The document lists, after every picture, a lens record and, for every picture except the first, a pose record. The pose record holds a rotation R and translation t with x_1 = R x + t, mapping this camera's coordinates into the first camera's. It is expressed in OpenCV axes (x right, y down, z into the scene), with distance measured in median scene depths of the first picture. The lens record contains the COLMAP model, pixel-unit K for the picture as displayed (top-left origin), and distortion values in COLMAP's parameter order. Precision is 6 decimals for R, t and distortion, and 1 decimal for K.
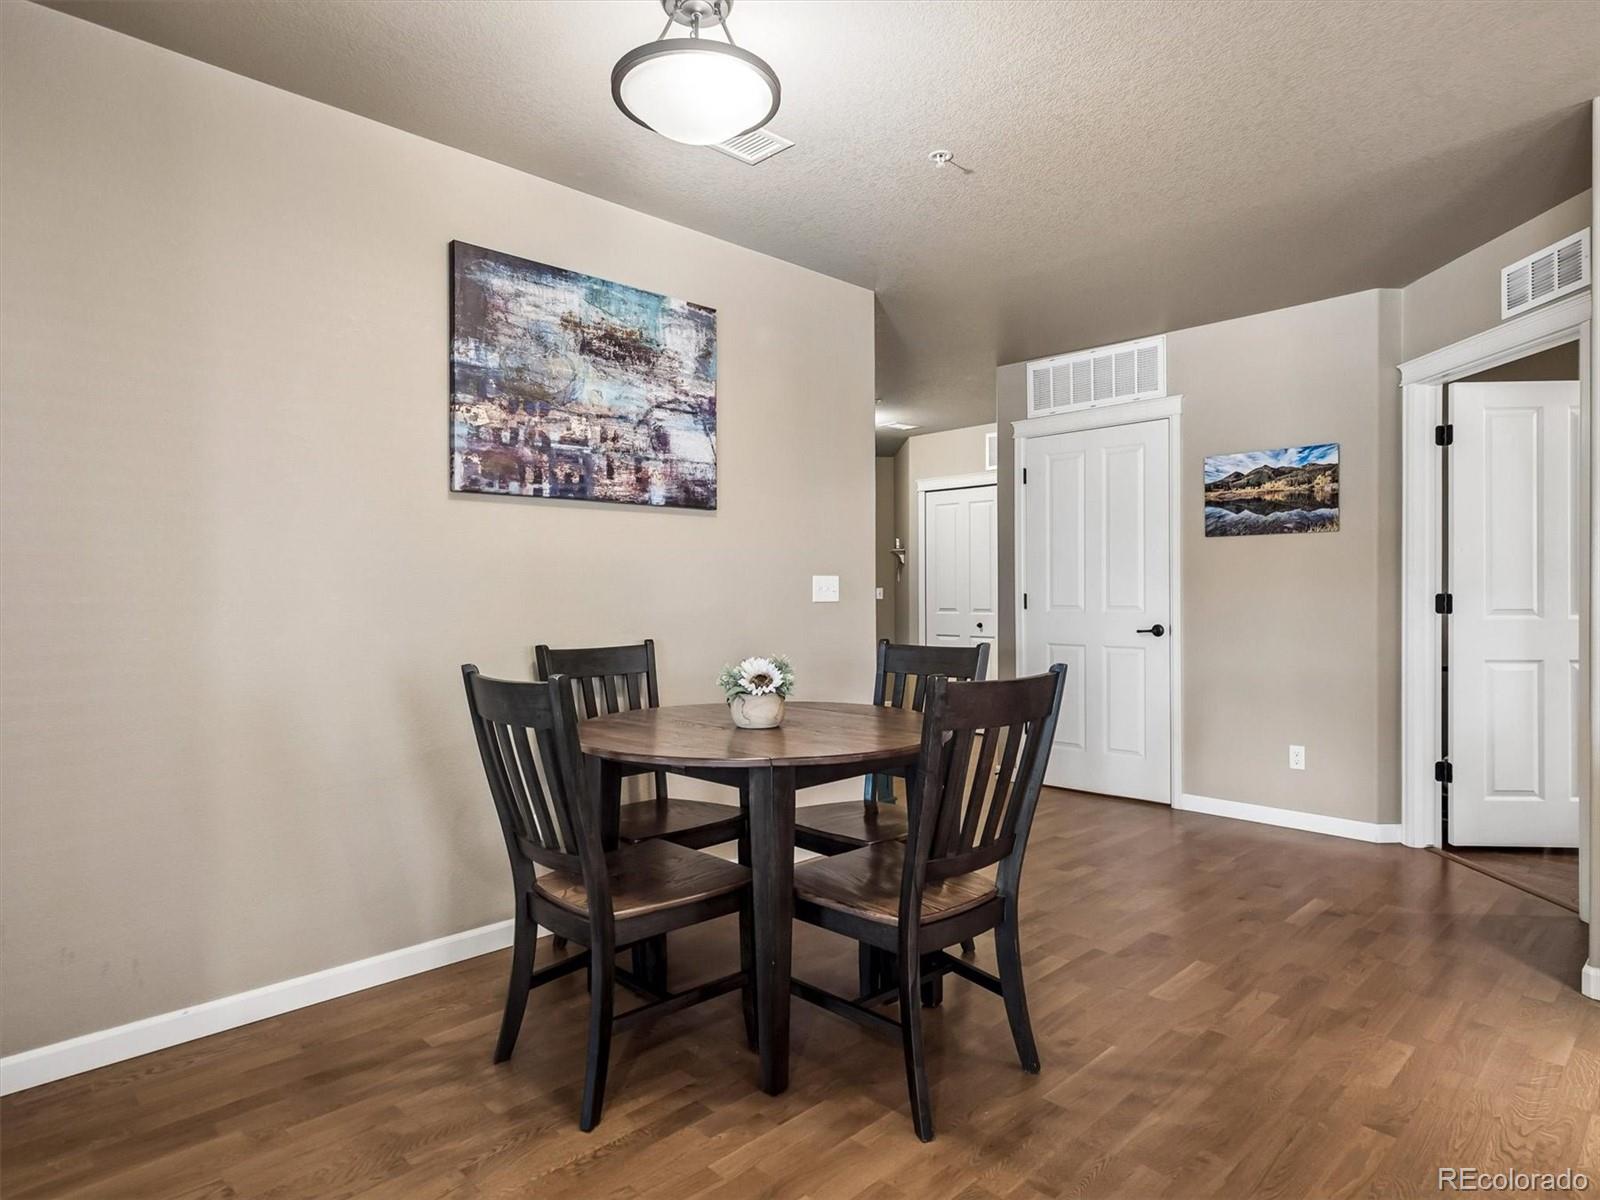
lens RADIAL K [[917.6, 0, 806.2], [0, 917.6, 595.1], [0, 0, 1]] dist [0.004416, 0.001256]
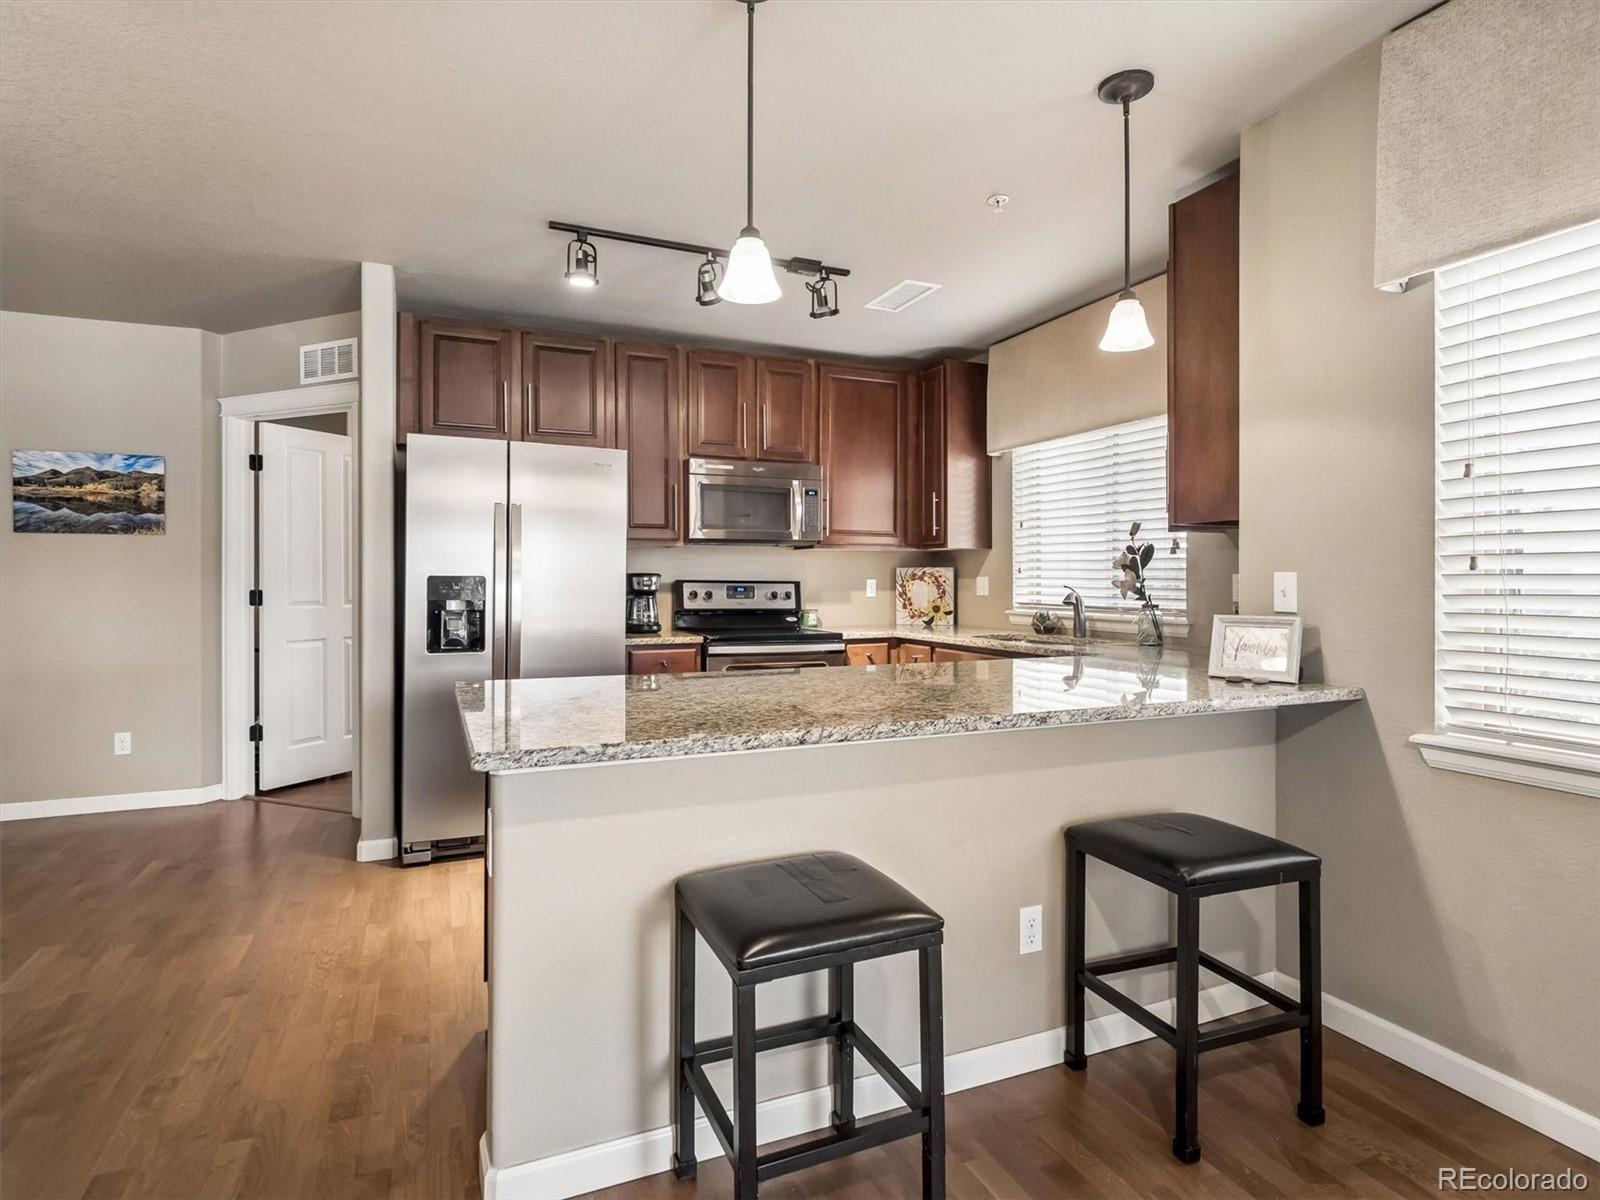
lens RADIAL K [[847.0, 0, 805.0], [0, 847.0, 579.9], [0, 0, 1]] dist [-0.000426, -0.000309]
pose [[0.357871, 0.001609, 0.933769, -0.133521], [0.005087, 0.999980, -0.003673, -0.008441], [-0.933757, 0.006065, 0.357856, -0.124981]]
